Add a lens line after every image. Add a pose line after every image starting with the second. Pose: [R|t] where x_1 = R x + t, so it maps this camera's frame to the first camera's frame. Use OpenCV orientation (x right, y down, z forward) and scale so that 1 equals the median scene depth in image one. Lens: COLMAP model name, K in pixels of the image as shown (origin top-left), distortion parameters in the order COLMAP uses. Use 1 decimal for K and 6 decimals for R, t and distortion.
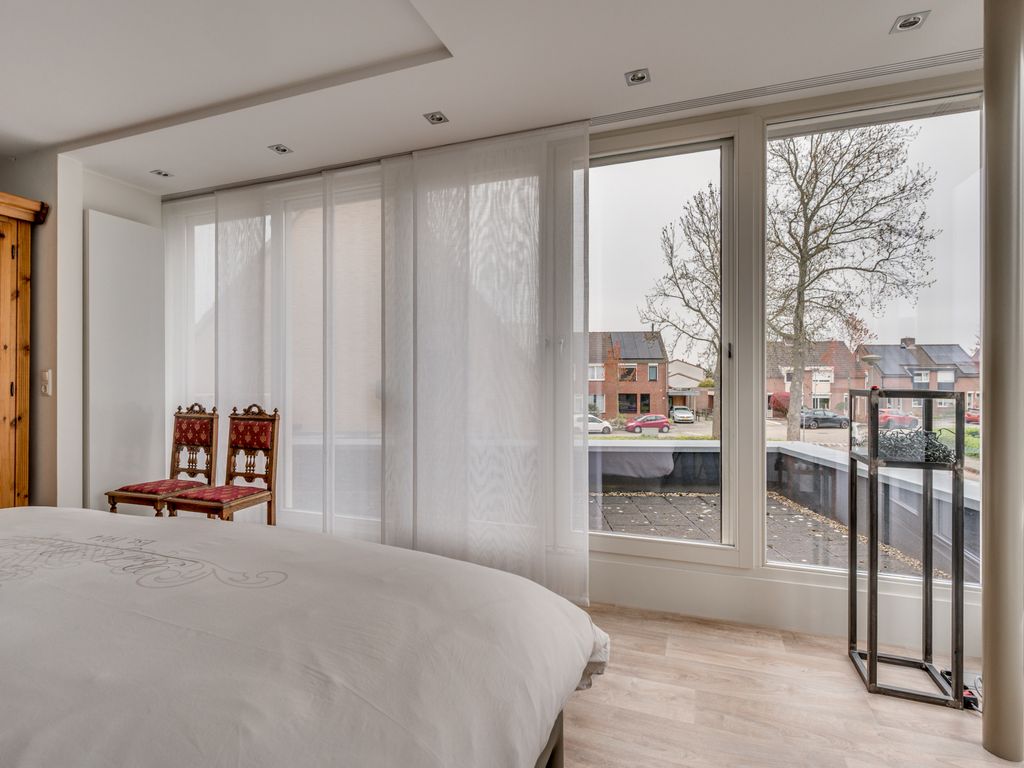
lens RADIAL K [[500.0, 0, 514.0], [0, 500.0, 387.9], [0, 0, 1]] dist [0.001501, 0.000660]
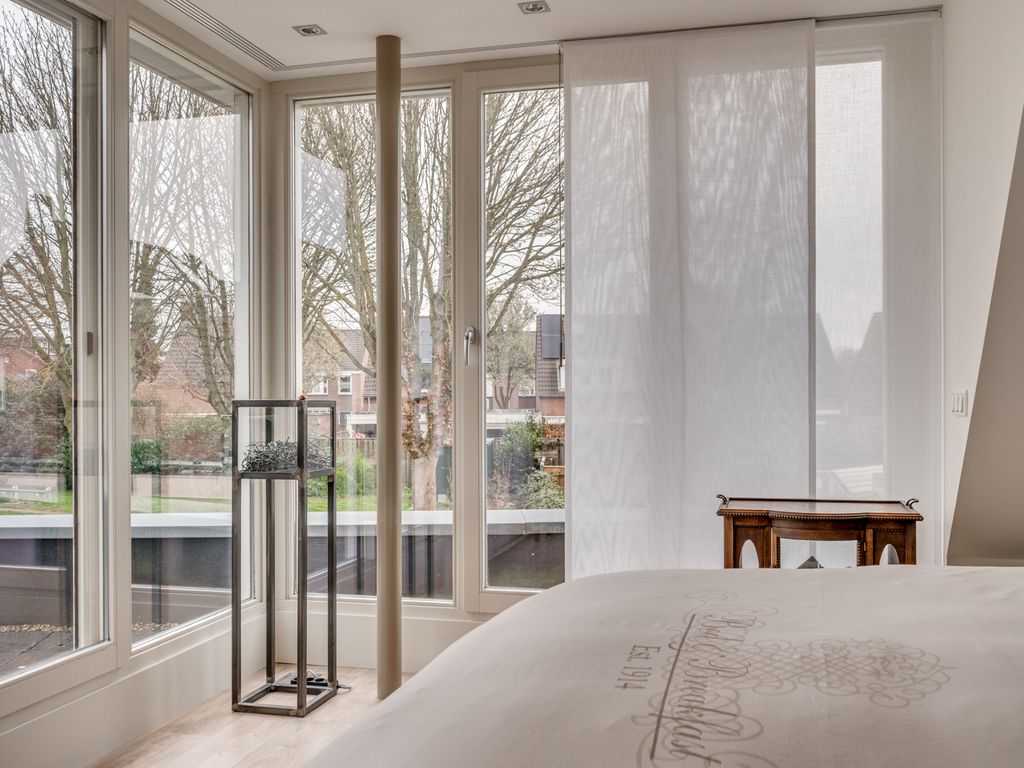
lens RADIAL K [[1007.1, 0, 512.1], [0, 1007.1, 386.3], [0, 0, 1]] dist [0.005700, 0.021334]
pose [[-0.102512, 0.000676, 0.994732, -1.194457], [0.002331, 0.999997, -0.000439, -0.018988], [-0.994729, 0.002274, -0.102513, 0.771121]]
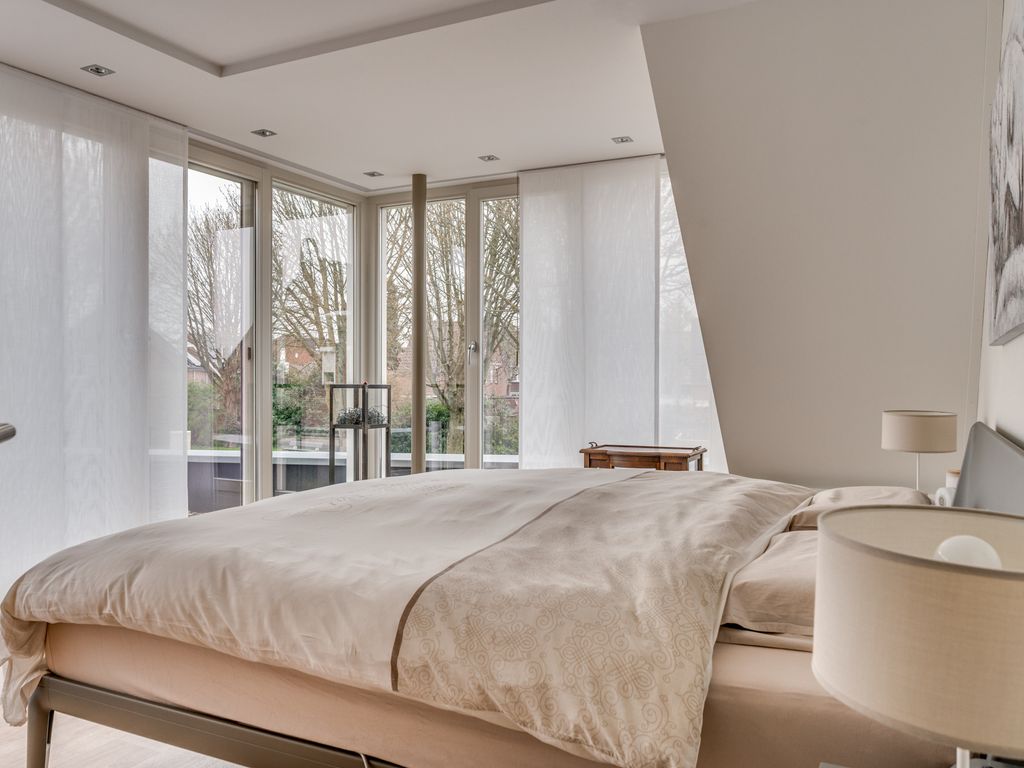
lens RADIAL K [[812.8, 0, 512.0], [0, 812.8, 384.0], [0, 0, 1]] dist [-0.007113, -0.001291]
pose [[0.108531, -0.009856, 0.994044, -1.887886], [-0.001739, 0.999947, 0.010104, -0.024499], [-0.994091, -0.002825, 0.108509, 0.203094]]
